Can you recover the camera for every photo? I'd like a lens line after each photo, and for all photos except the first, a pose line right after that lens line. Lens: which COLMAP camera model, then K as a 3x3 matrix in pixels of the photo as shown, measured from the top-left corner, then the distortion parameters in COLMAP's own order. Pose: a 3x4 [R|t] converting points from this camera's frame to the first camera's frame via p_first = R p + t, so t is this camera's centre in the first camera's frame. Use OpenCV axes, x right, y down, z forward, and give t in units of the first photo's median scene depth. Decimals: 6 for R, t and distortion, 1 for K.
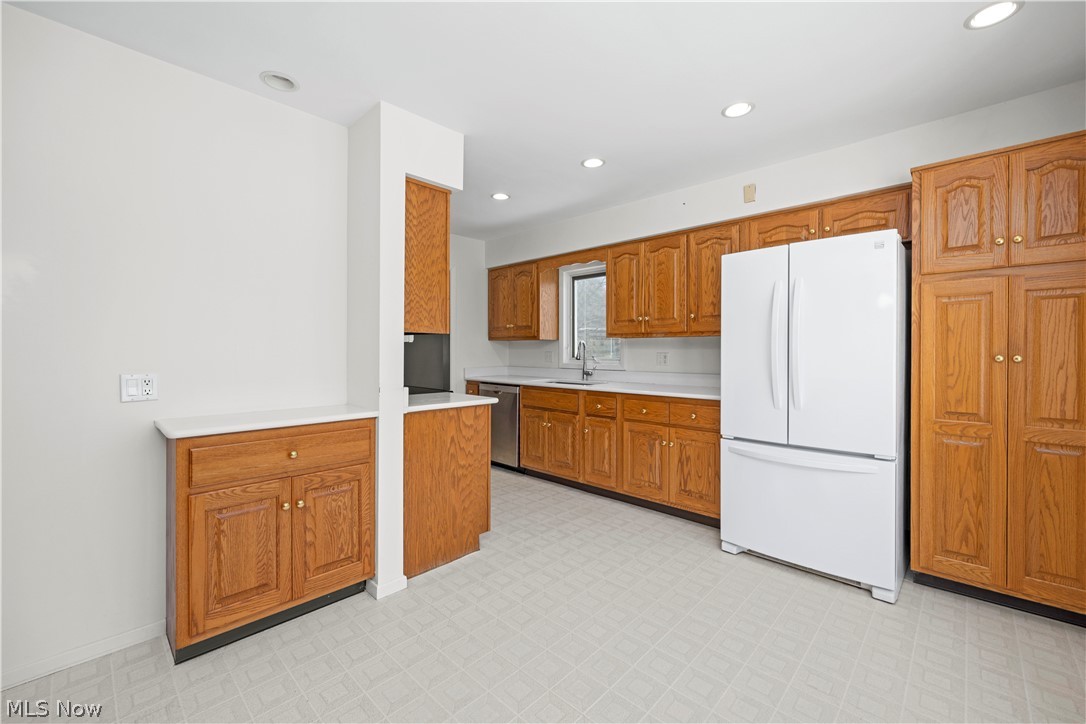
lens RADIAL K [[449.4, 0, 570.4], [0, 449.4, 353.3], [0, 0, 1]] dist [0.014956, -0.000306]
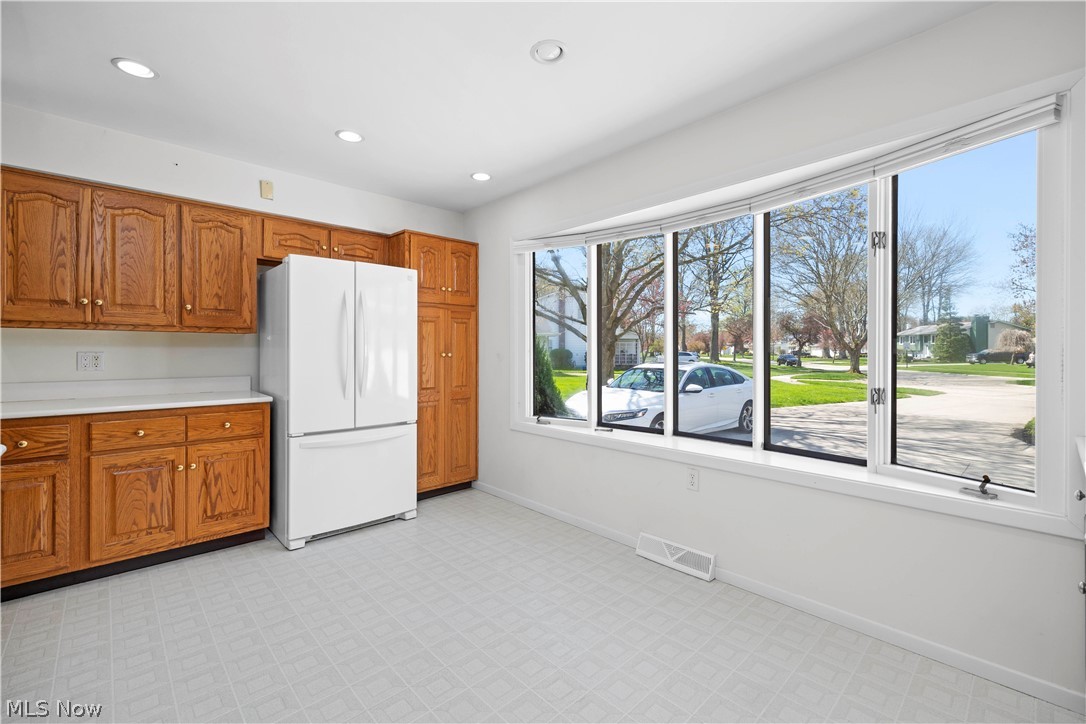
lens RADIAL K [[449.4, 0, 531.2], [0, 449.4, 352.4], [0, 0, 1]] dist [0.014956, -0.000306]
pose [[0.112032, -0.000927, 0.993704, -0.534932], [0.003974, 0.999992, 0.000485, 0.001643], [-0.993697, 0.003894, 0.112035, 0.324679]]
